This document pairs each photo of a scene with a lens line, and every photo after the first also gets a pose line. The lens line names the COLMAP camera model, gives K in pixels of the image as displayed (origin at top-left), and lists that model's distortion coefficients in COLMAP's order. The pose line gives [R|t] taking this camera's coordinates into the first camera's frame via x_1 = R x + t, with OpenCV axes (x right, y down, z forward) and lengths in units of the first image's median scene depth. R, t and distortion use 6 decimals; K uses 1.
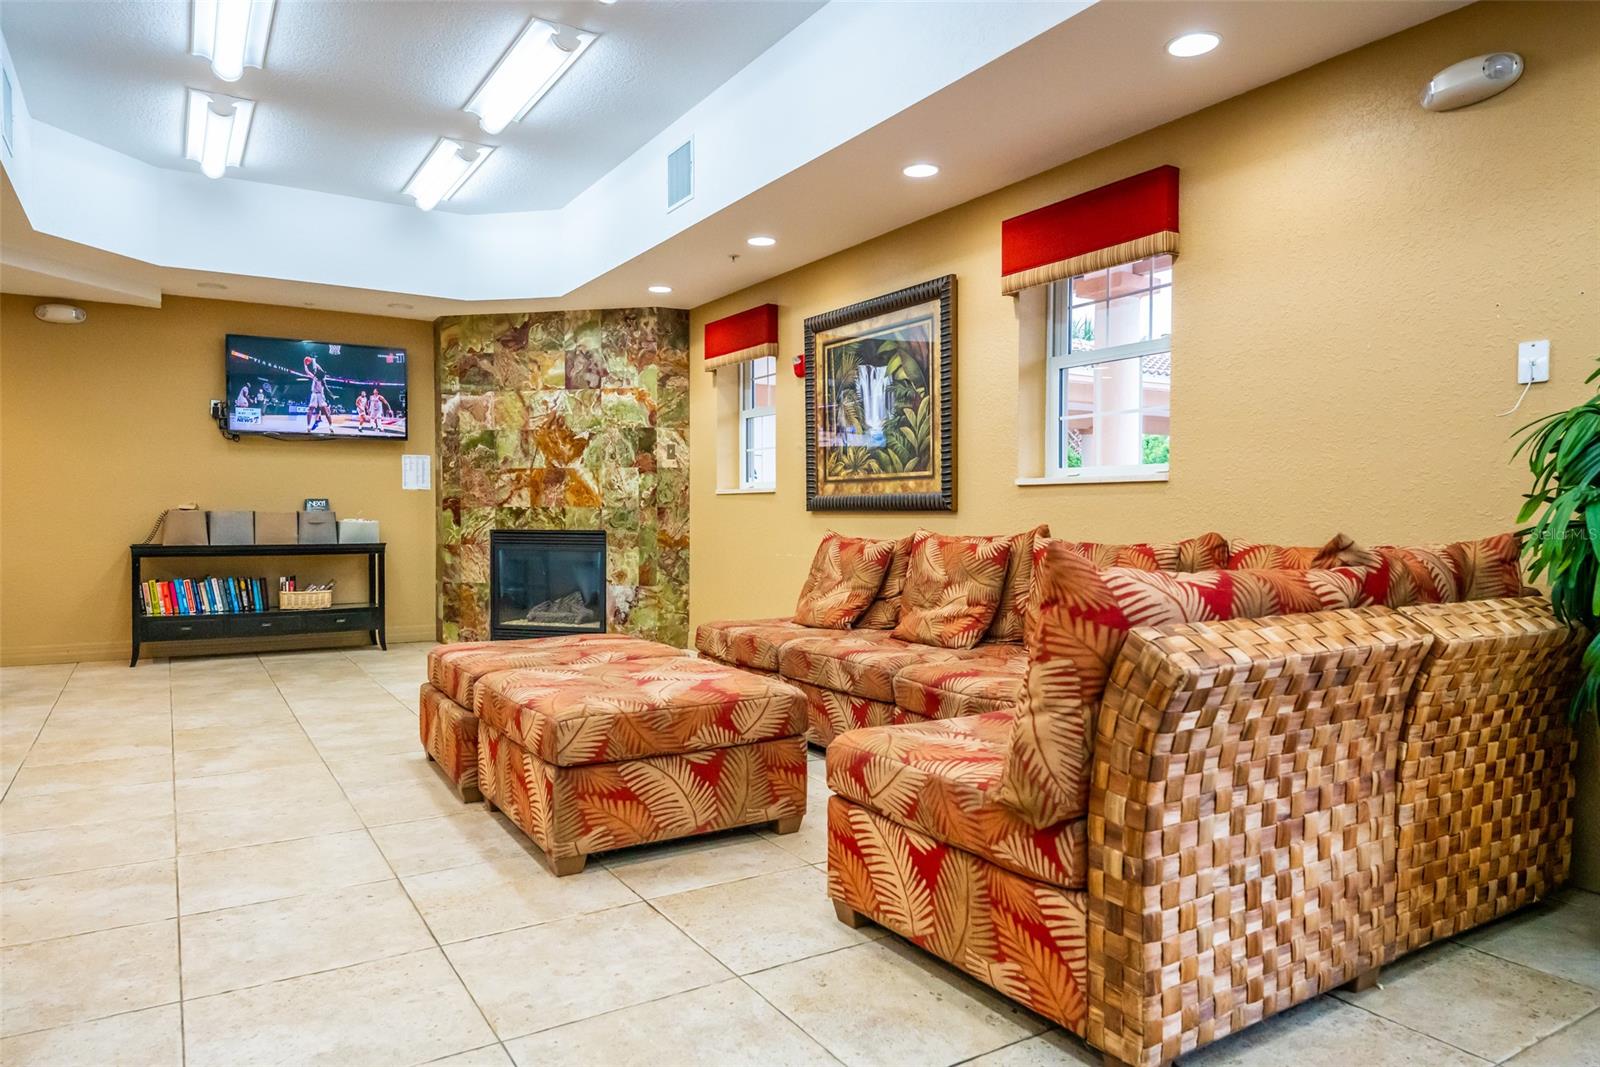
lens RADIAL K [[1011.0, 0, 805.1], [0, 1011.0, 534.6], [0, 0, 1]] dist [0.025920, -0.002713]
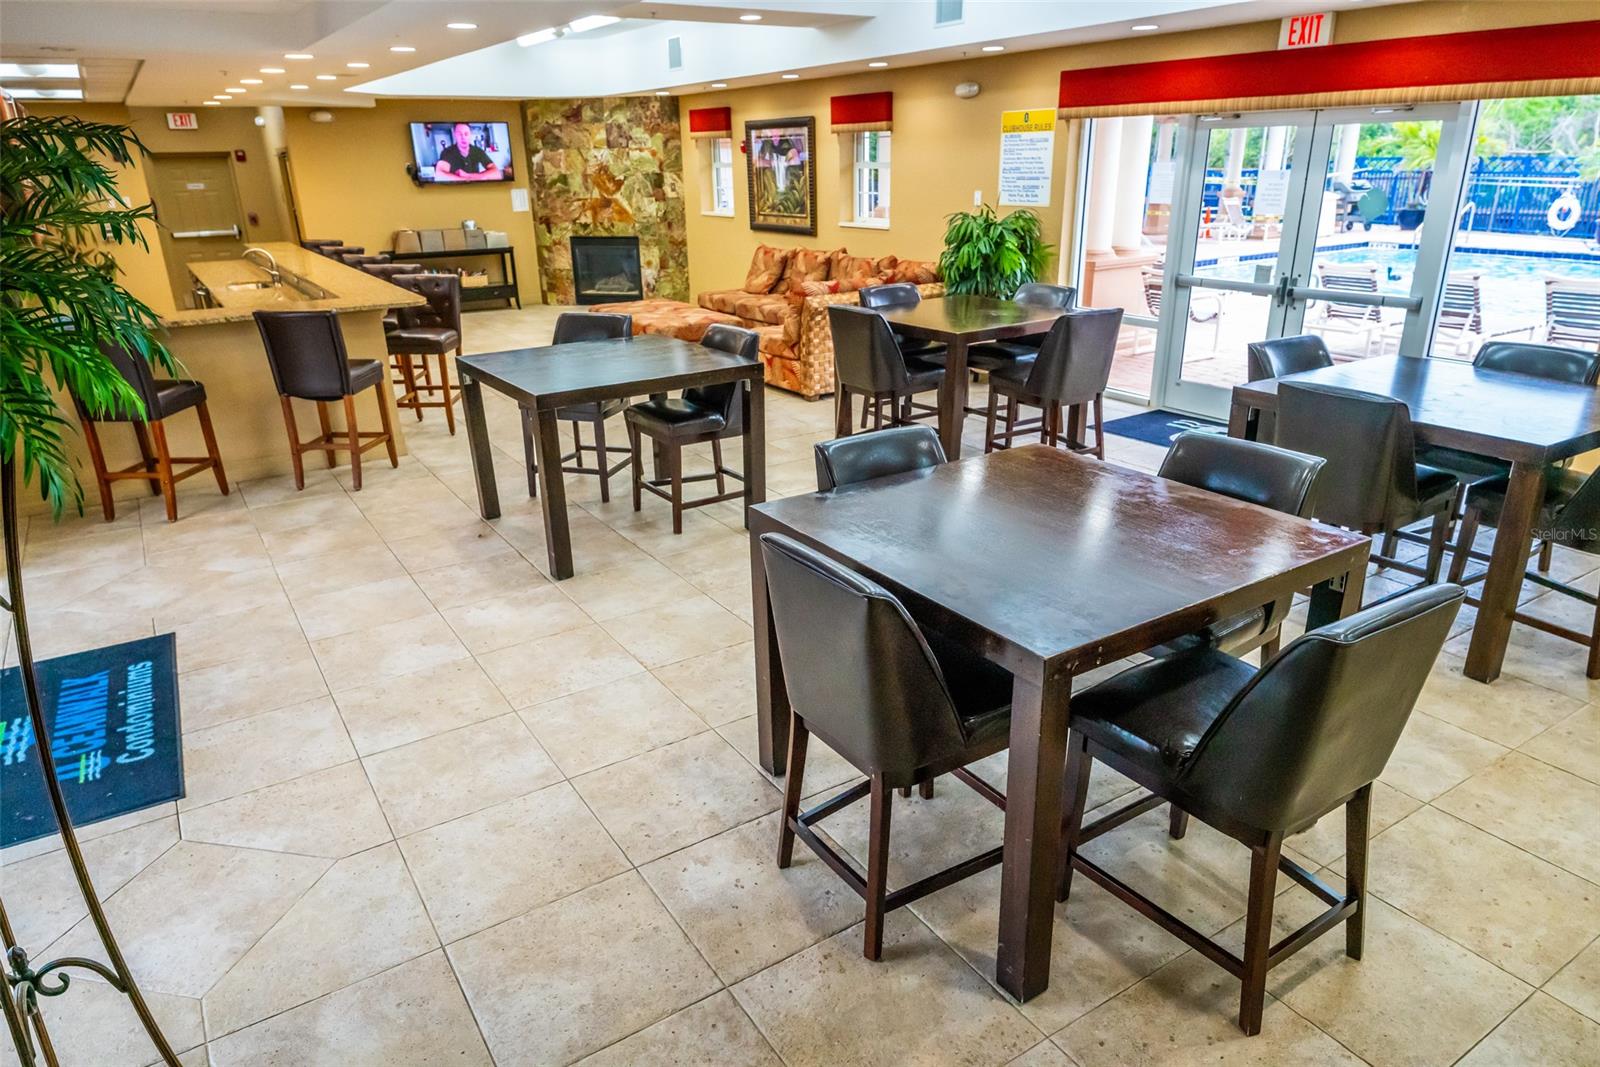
lens RADIAL K [[1011.0, 0, 800.2], [0, 1011.0, 545.6], [0, 0, 1]] dist [0.025920, -0.002713]
pose [[0.999654, -0.025811, 0.005108, 0.058341], [0.022530, 0.939969, 0.340515, -0.092315], [-0.013591, -0.340282, 0.940225, -0.826230]]
